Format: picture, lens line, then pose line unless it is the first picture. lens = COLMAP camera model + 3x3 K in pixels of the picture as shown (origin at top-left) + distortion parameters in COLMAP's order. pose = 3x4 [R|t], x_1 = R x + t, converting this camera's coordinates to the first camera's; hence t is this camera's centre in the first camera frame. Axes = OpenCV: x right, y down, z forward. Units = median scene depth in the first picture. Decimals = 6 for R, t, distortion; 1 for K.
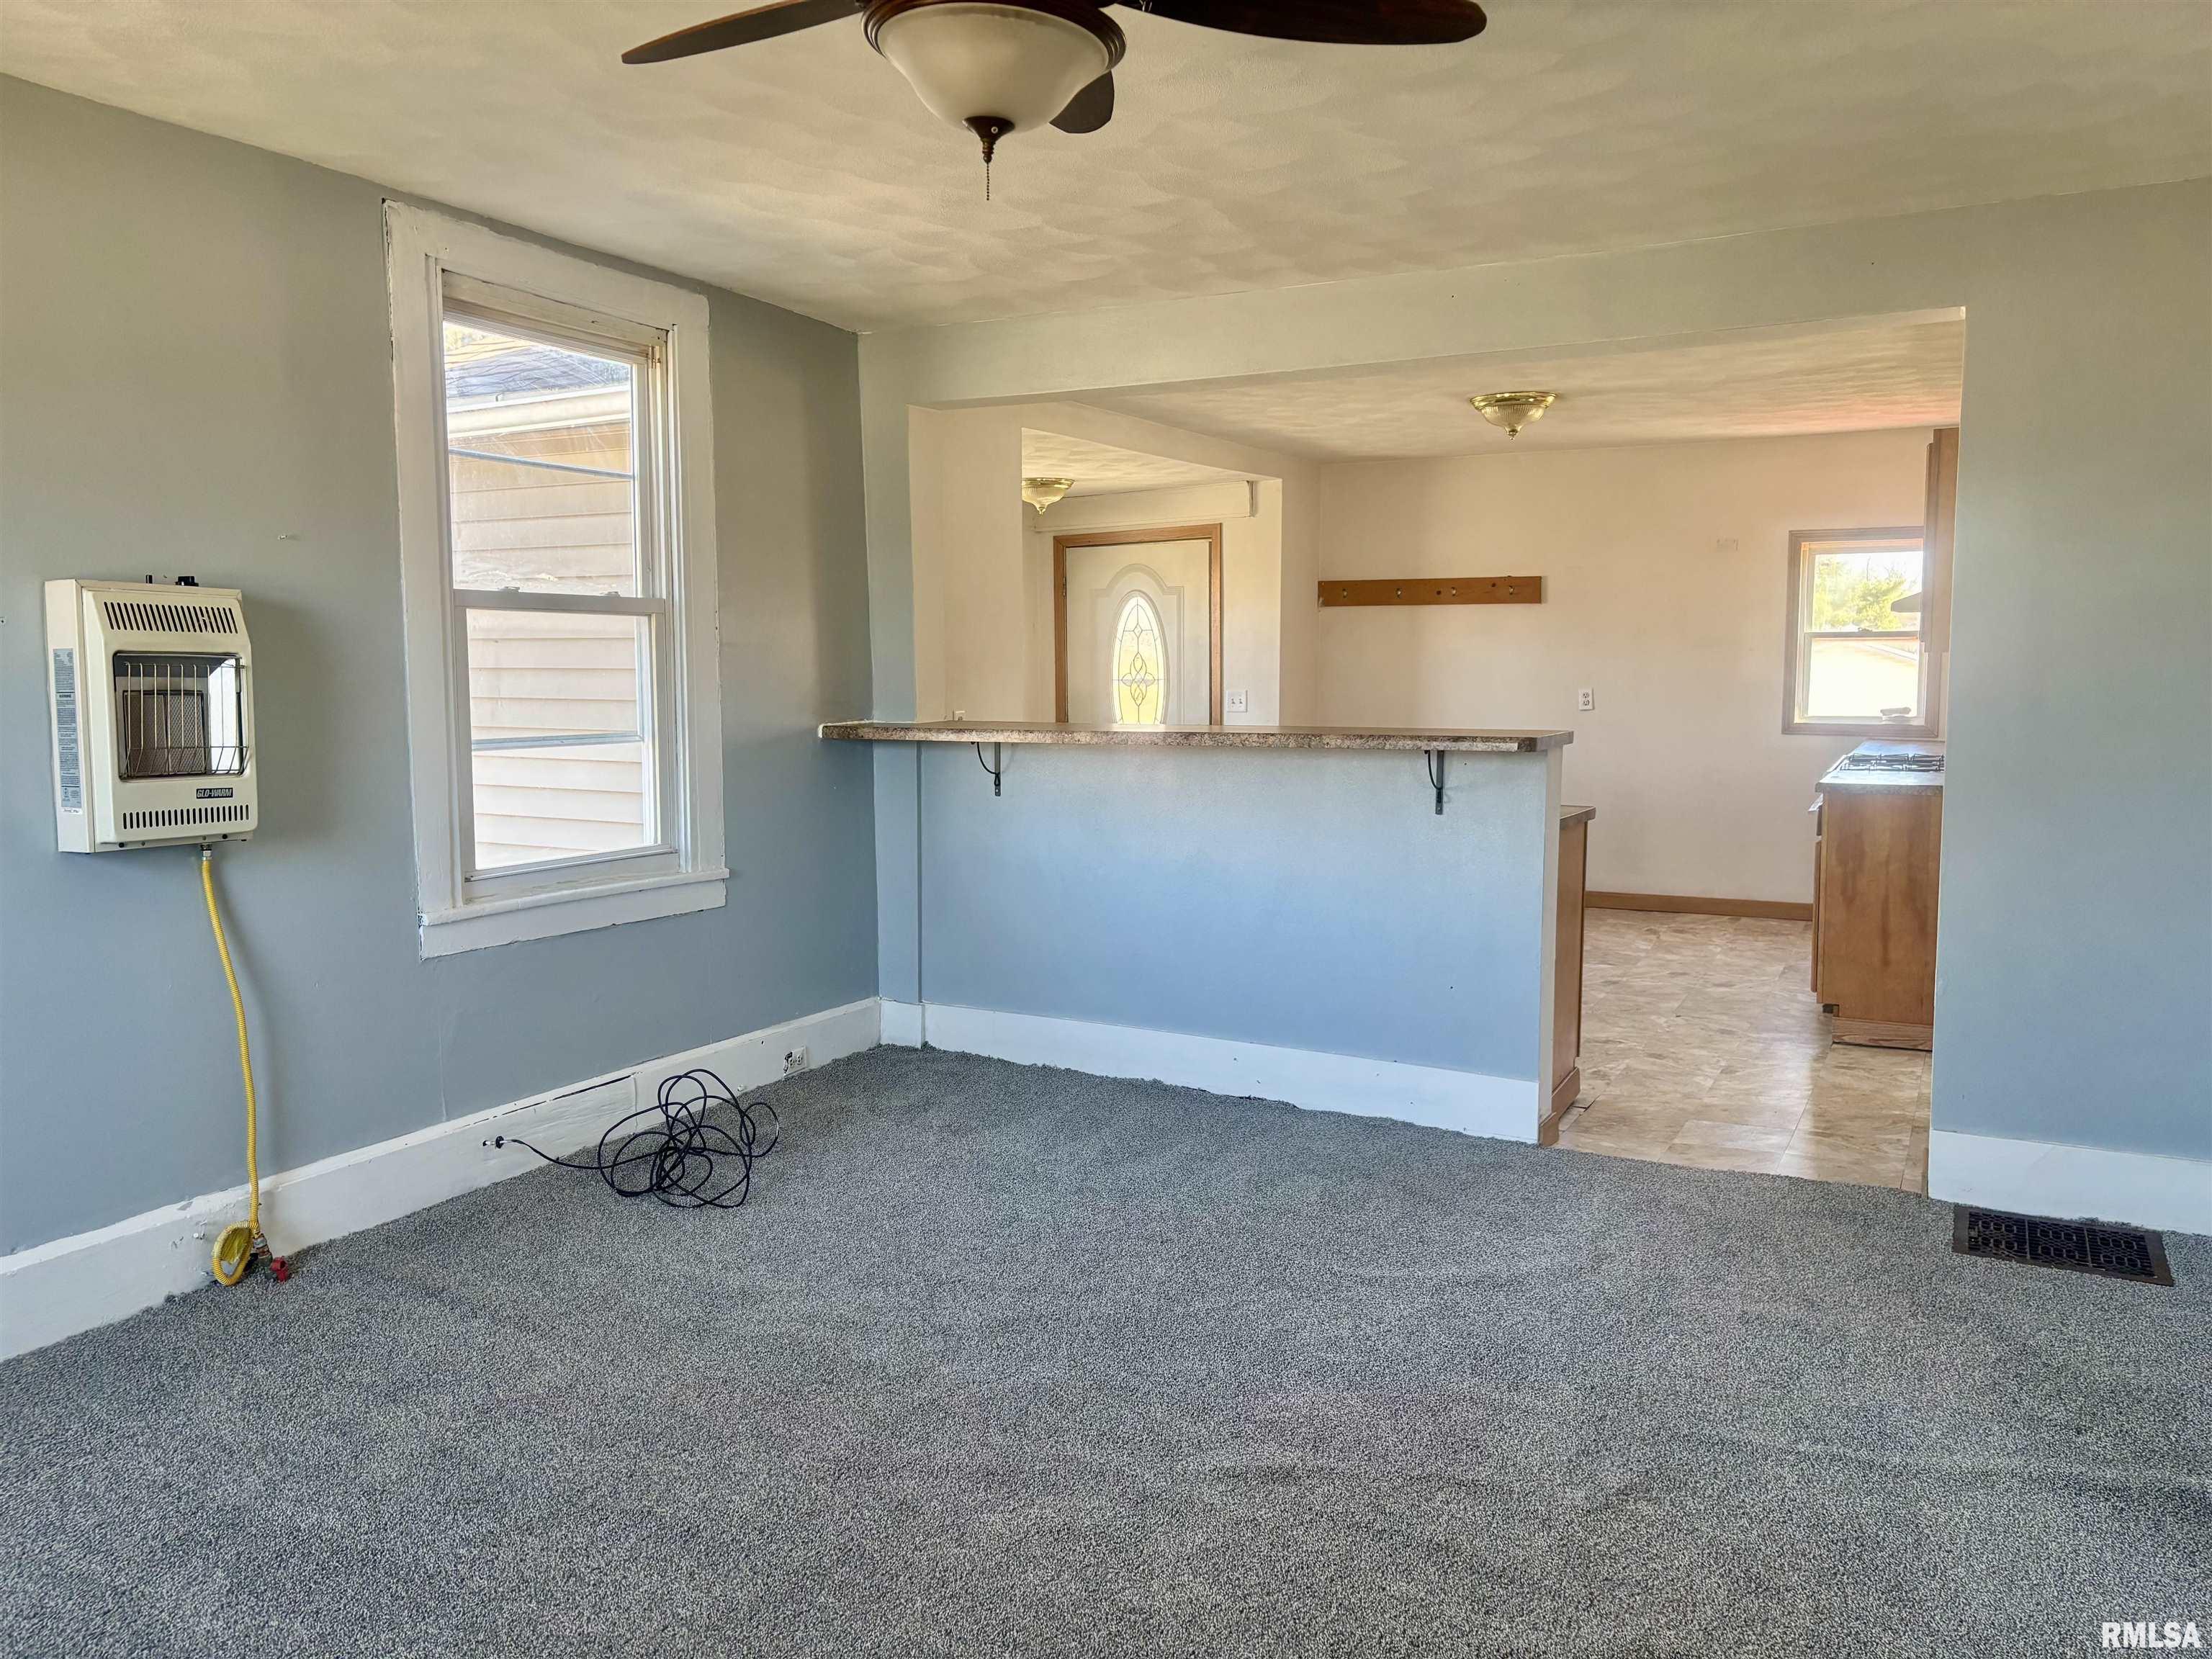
lens RADIAL K [[1659.4, 0, 1121.3], [0, 1659.4, 820.3], [0, 0, 1]] dist [0.053382, -0.056709]
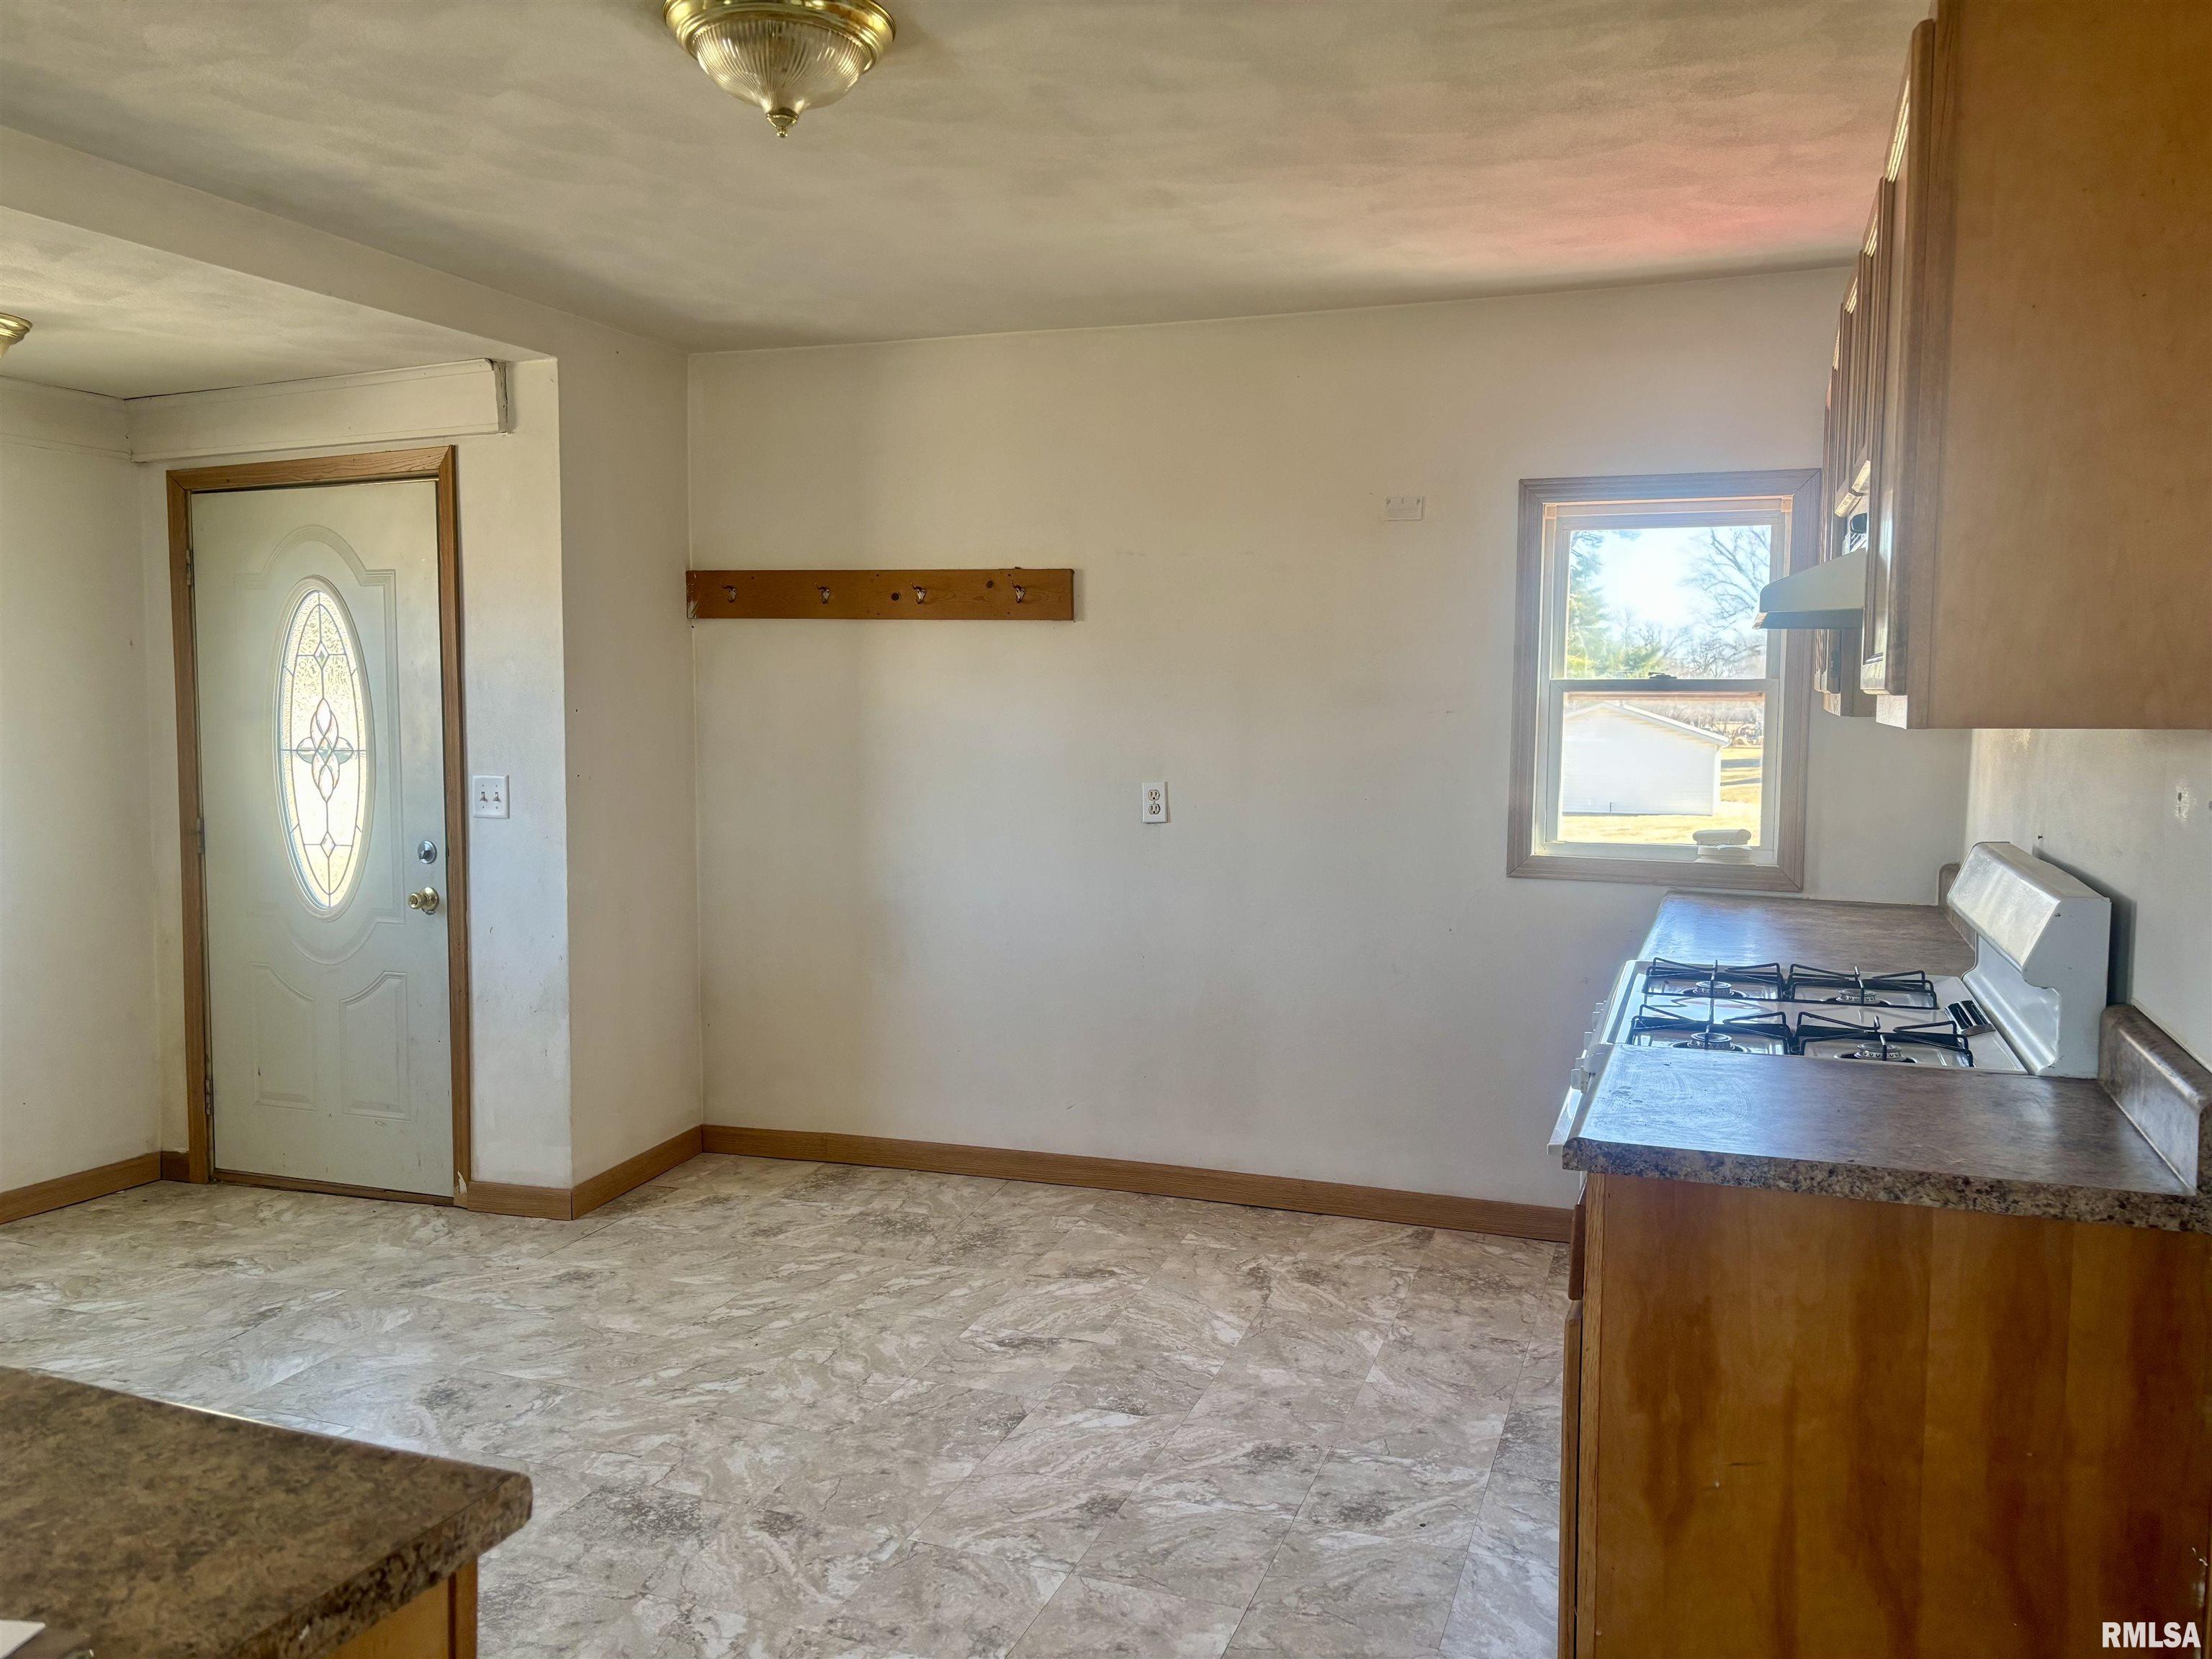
lens RADIAL K [[1659.4, 0, 1104.9], [0, 1659.4, 834.8], [0, 0, 1]] dist [0.053382, -0.056709]
pose [[0.993180, 0.006579, 0.116405, 0.205777], [-0.003677, 0.999677, -0.025129, -0.049781], [-0.116533, 0.024530, 0.992884, 0.490191]]
